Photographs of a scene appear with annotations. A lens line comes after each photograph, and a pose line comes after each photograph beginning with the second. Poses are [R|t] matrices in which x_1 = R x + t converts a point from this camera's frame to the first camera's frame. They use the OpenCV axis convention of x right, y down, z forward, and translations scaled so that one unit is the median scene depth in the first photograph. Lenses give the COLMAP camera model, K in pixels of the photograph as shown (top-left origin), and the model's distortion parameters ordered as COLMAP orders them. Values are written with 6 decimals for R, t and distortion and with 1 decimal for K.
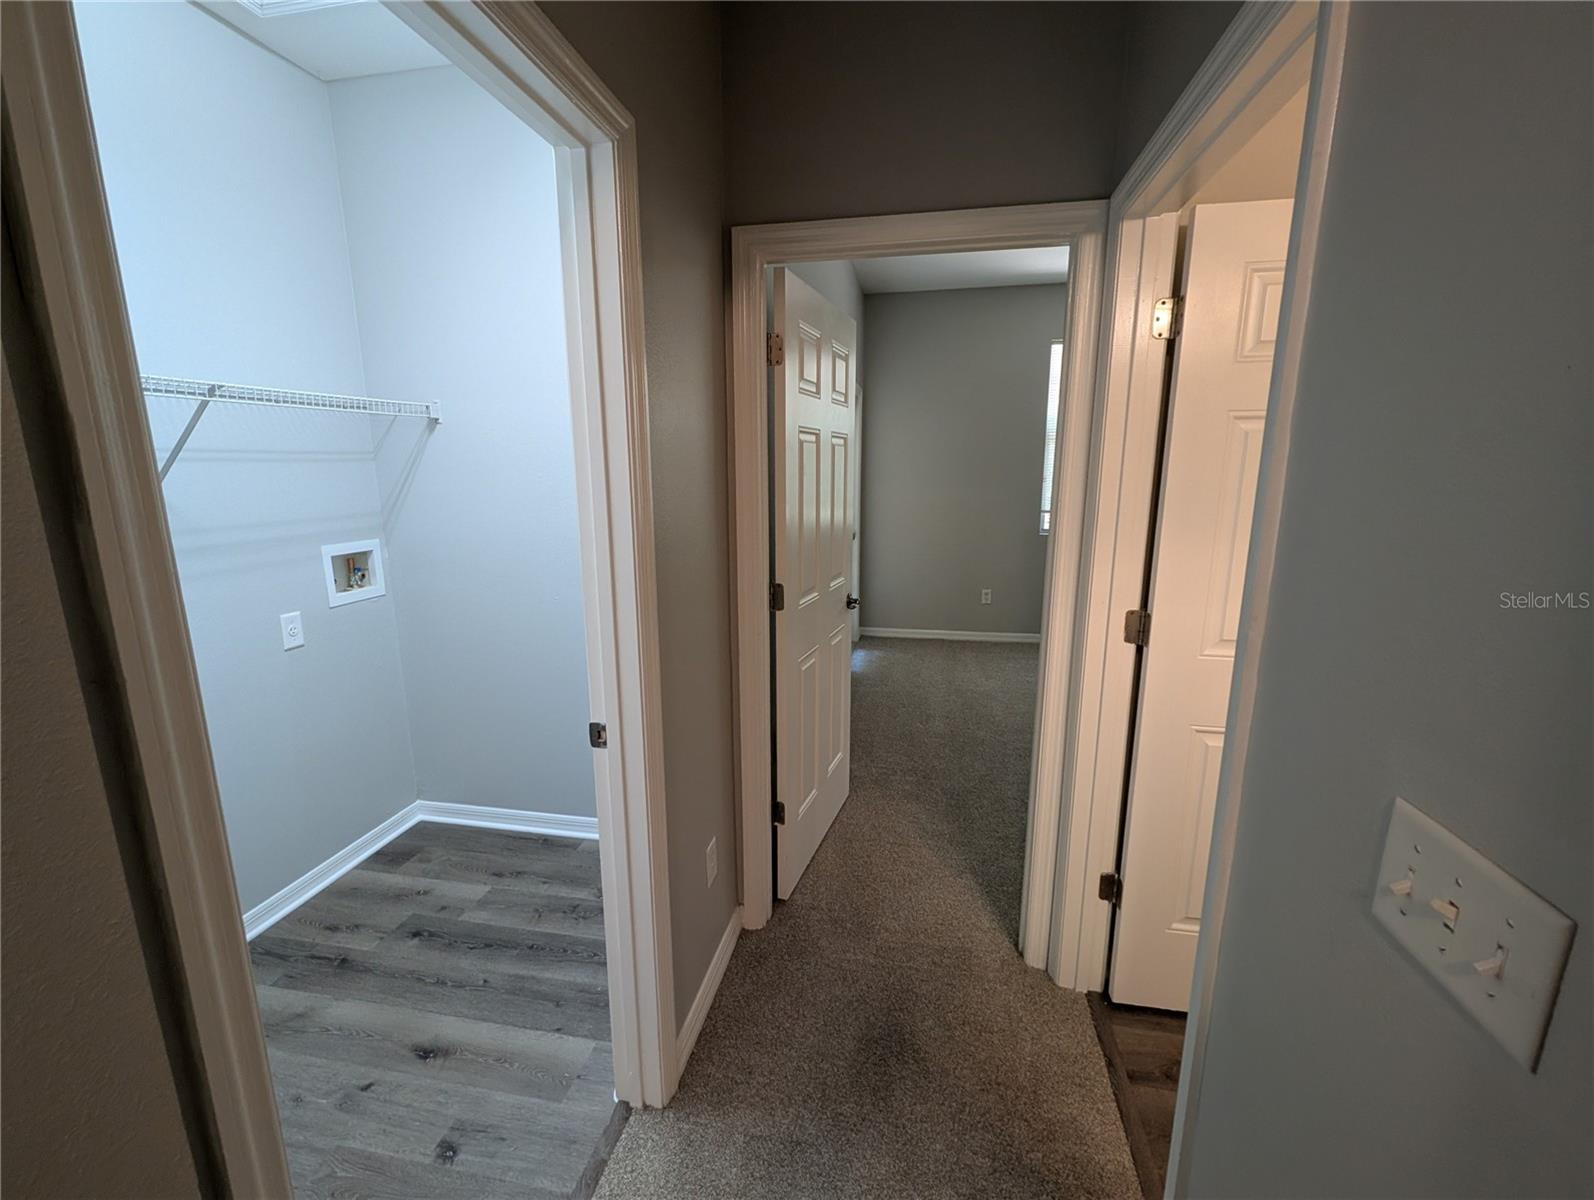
lens RADIAL K [[655.9, 0, 797.5], [0, 655.9, 597.7], [0, 0, 1]] dist [0.001275, -0.000159]
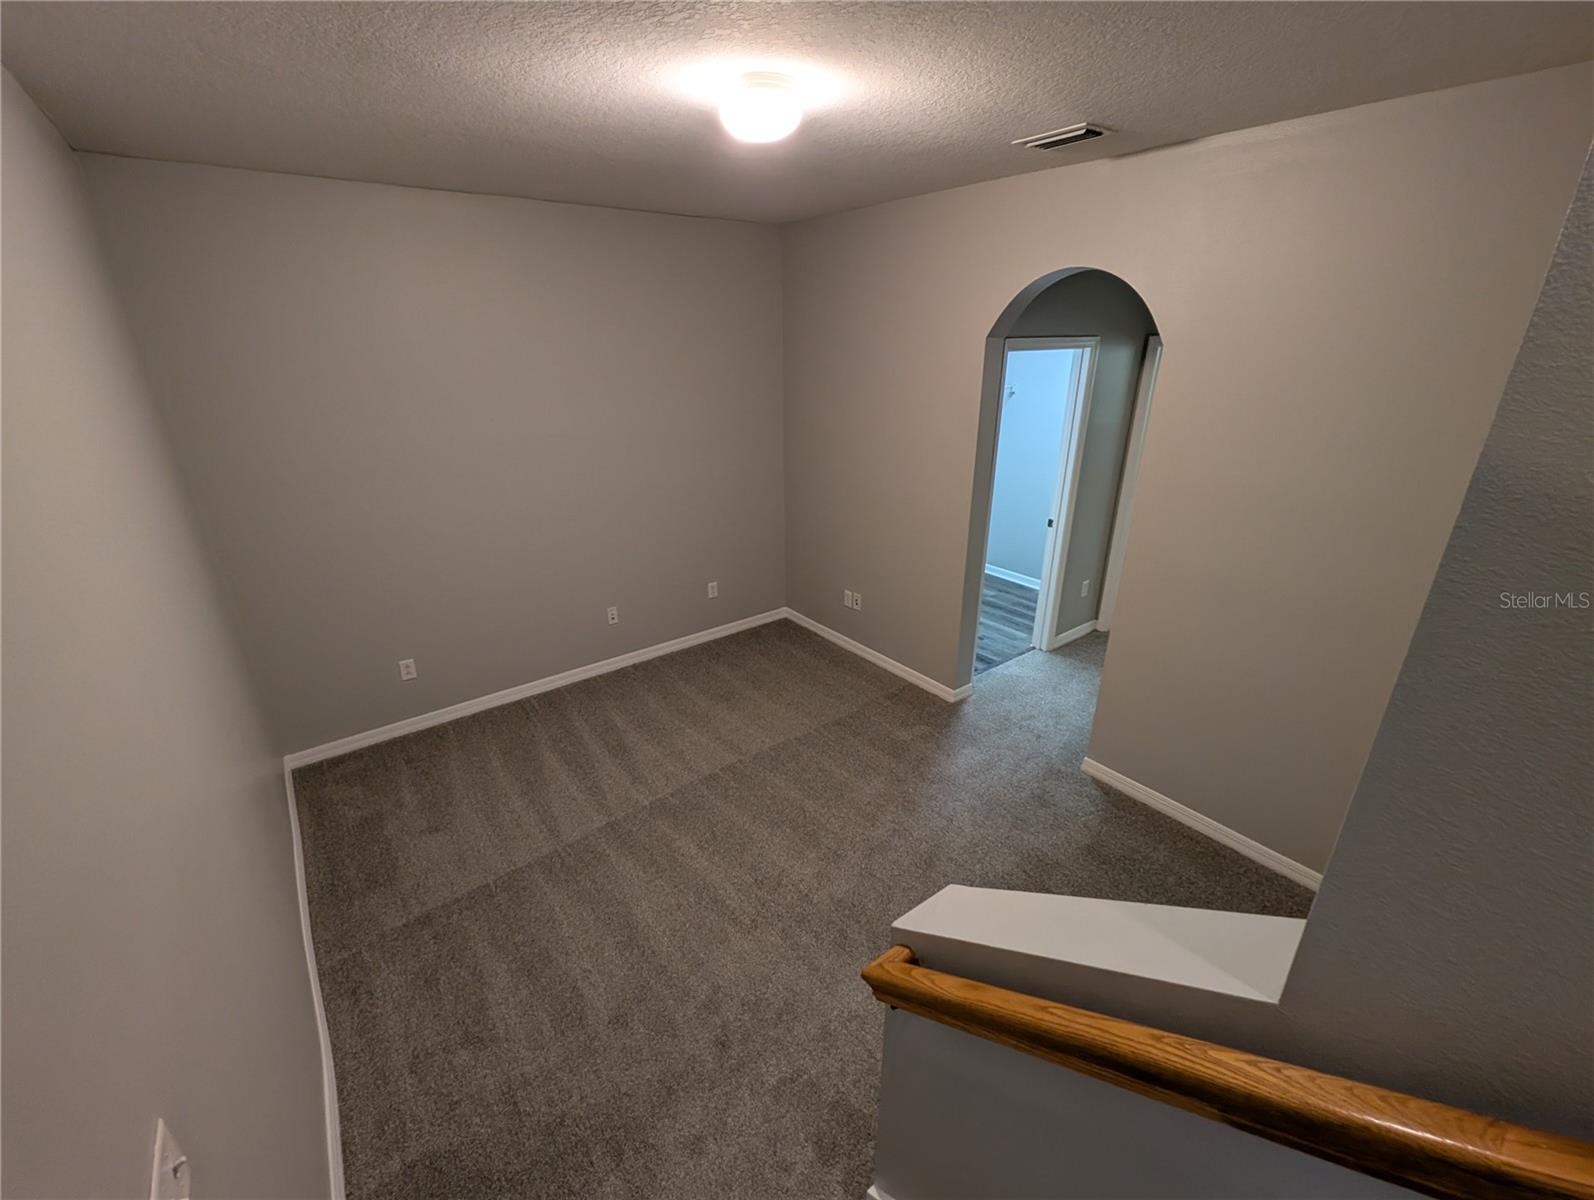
lens RADIAL K [[655.9, 0, 797.5], [0, 655.9, 597.7], [0, 0, 1]] dist [0.001275, -0.000159]
pose [[0.746936, 0.242782, -0.618986, 0.657068], [-0.125596, 0.965711, 0.227219, -0.011050], [0.652926, -0.091975, 0.751817, -1.752506]]
